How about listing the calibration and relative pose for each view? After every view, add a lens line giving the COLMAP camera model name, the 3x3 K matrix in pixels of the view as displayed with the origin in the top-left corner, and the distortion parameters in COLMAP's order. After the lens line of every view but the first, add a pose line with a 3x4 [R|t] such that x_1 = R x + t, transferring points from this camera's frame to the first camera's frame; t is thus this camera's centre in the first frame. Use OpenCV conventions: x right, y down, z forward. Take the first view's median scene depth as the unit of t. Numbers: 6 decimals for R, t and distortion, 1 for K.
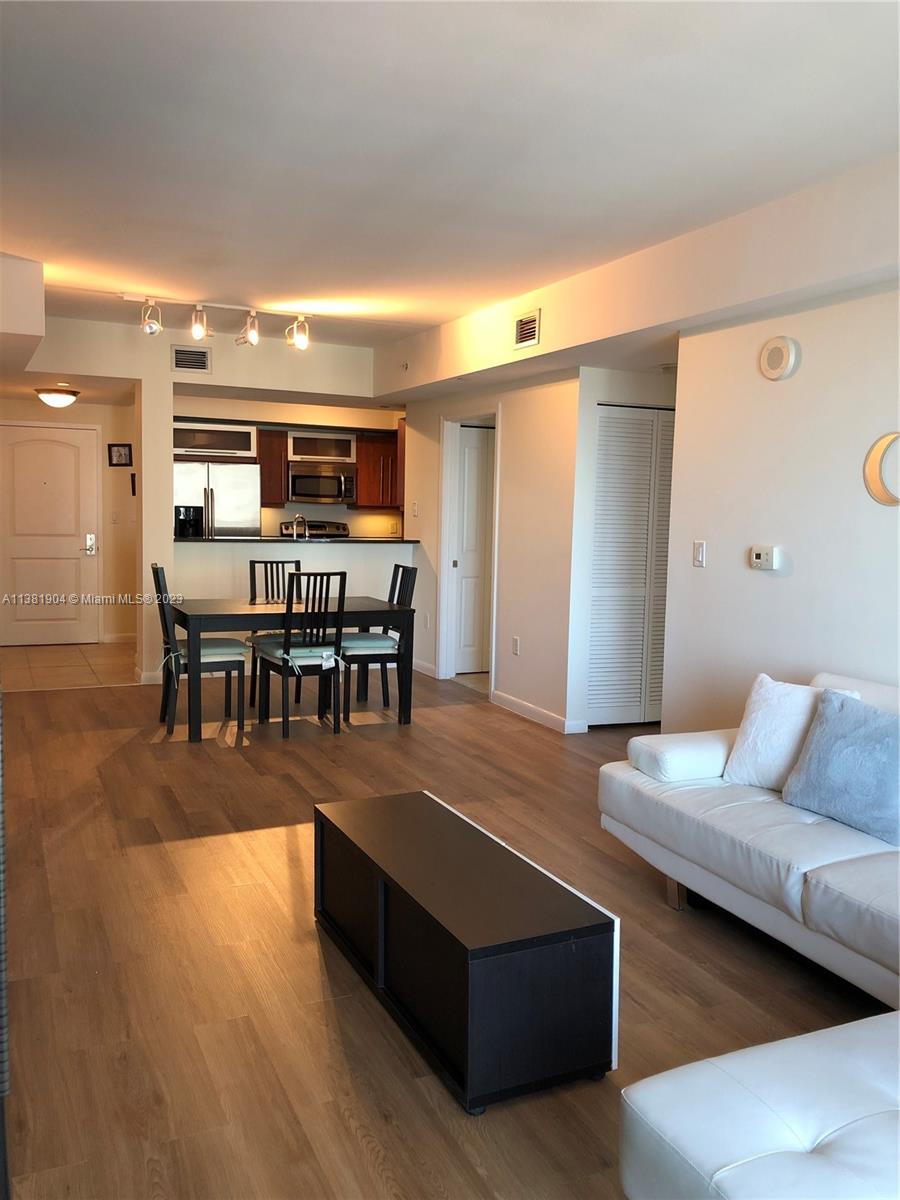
lens RADIAL K [[989.5, 0, 450.2], [0, 989.5, 595.7], [0, 0, 1]] dist [-0.011766, -0.010276]
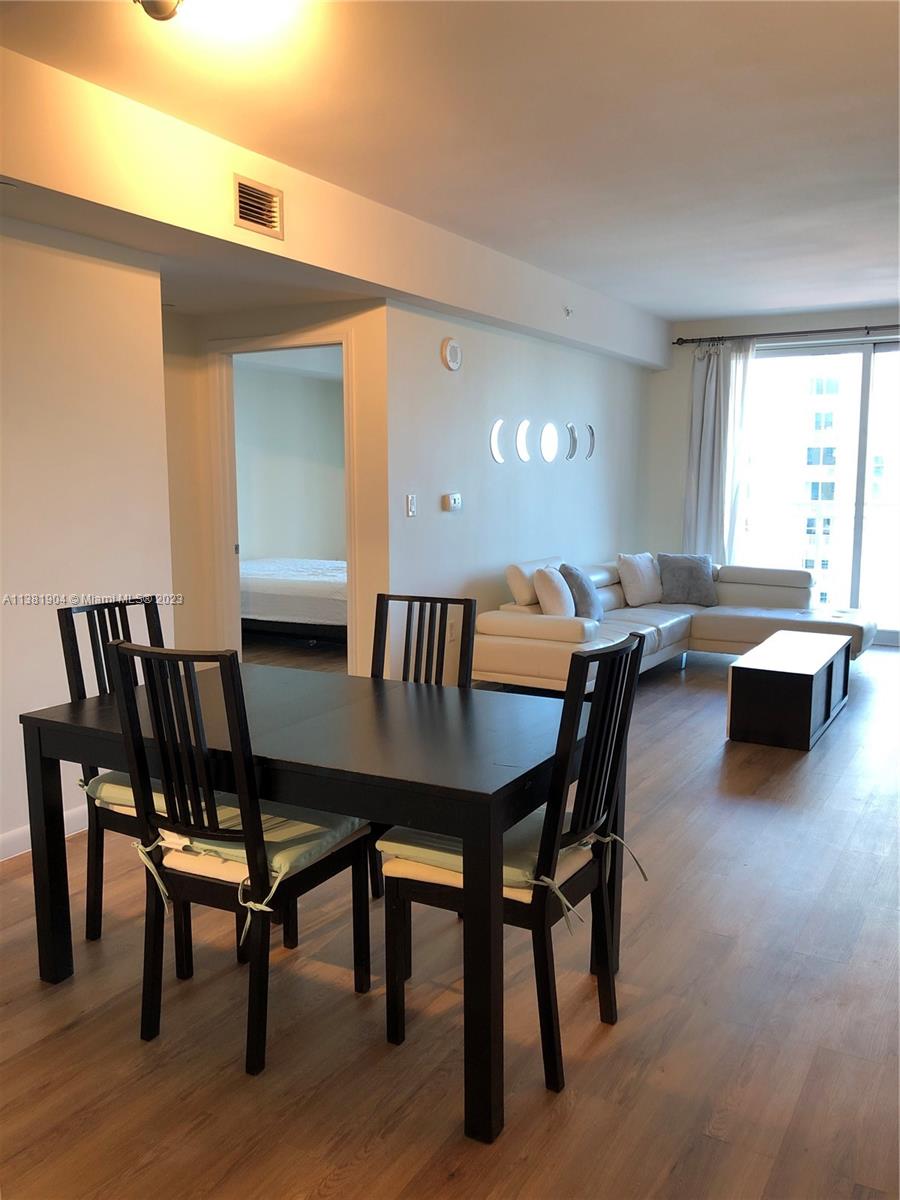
lens RADIAL K [[989.5, 0, 450.2], [0, 989.5, 595.7], [0, 0, 1]] dist [-0.011766, -0.010276]
pose [[-0.566647, -0.123446, 0.814661, -0.790824], [0.063615, 0.979208, 0.192628, -0.172849], [-0.821501, 0.160976, -0.547013, 1.756335]]
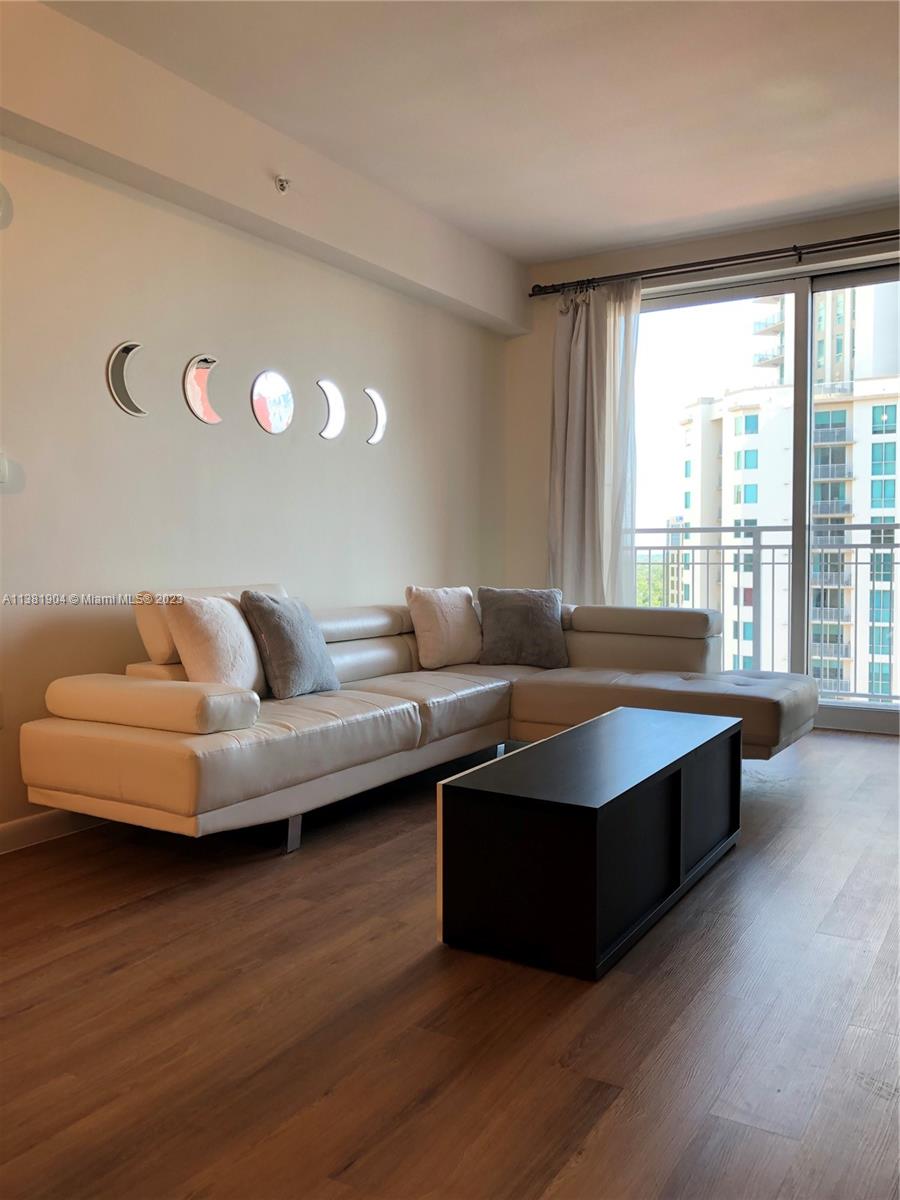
lens RADIAL K [[1009.0, 0, 453.9], [0, 1009.0, 595.5], [0, 0, 1]] dist [0.029800, -0.019641]
pose [[-0.569015, -0.061218, 0.820045, -0.477013], [0.068072, 0.990296, 0.121162, -0.007755], [-0.819505, 0.124765, -0.559326, 1.114138]]
